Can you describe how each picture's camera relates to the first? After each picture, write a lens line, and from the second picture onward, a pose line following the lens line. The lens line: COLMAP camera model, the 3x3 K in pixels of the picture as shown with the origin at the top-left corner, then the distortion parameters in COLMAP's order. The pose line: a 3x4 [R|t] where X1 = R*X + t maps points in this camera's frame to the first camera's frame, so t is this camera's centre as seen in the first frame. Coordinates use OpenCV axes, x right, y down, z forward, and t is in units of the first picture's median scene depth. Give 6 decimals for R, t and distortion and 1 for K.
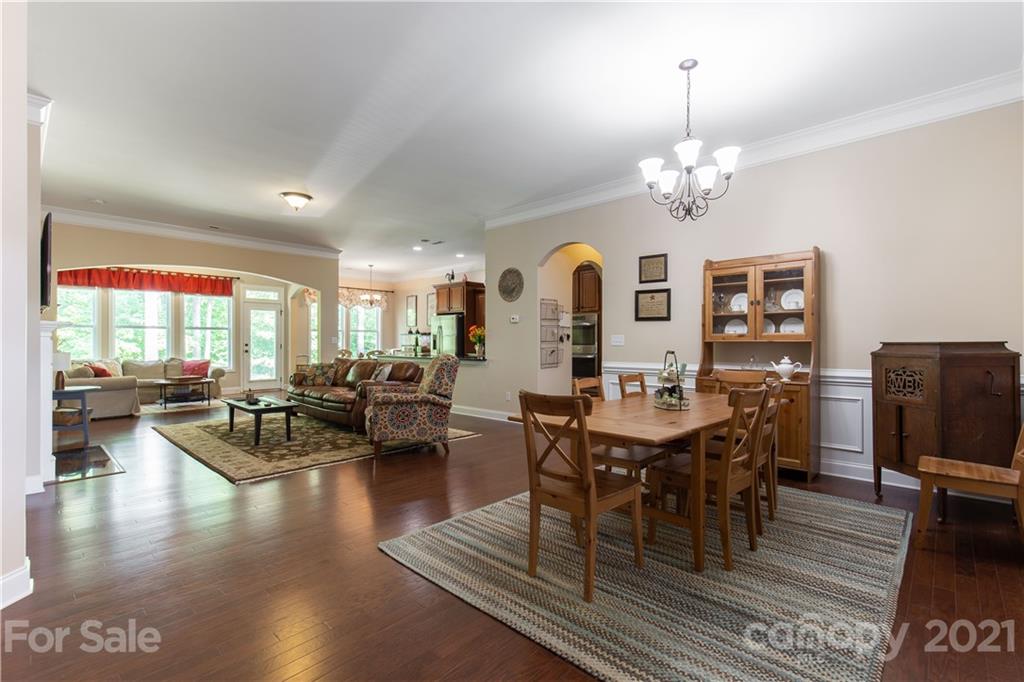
lens RADIAL K [[463.5, 0, 512.5], [0, 463.5, 341.5], [0, 0, 1]] dist [0.005215, 0.000429]
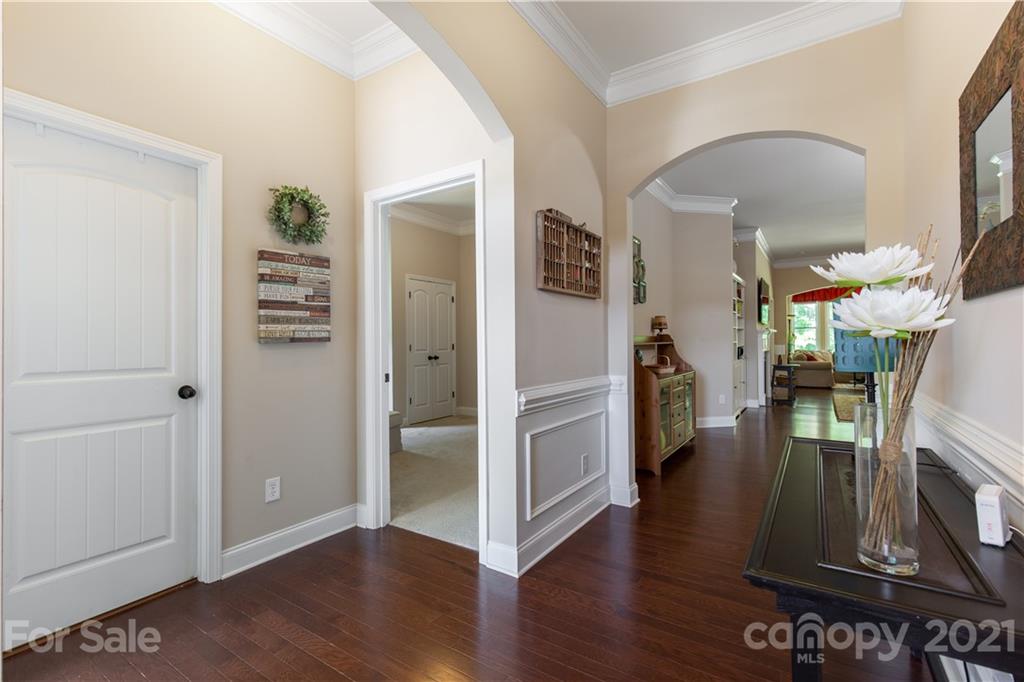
lens RADIAL K [[463.5, 0, 512.2], [0, 463.5, 339.0], [0, 0, 1]] dist [0.005215, 0.000429]
pose [[0.167617, -0.001886, -0.985850, 0.427701], [0.003042, 0.999994, -0.001396, 0.000991], [0.985847, -0.002765, 0.167622, -0.220688]]
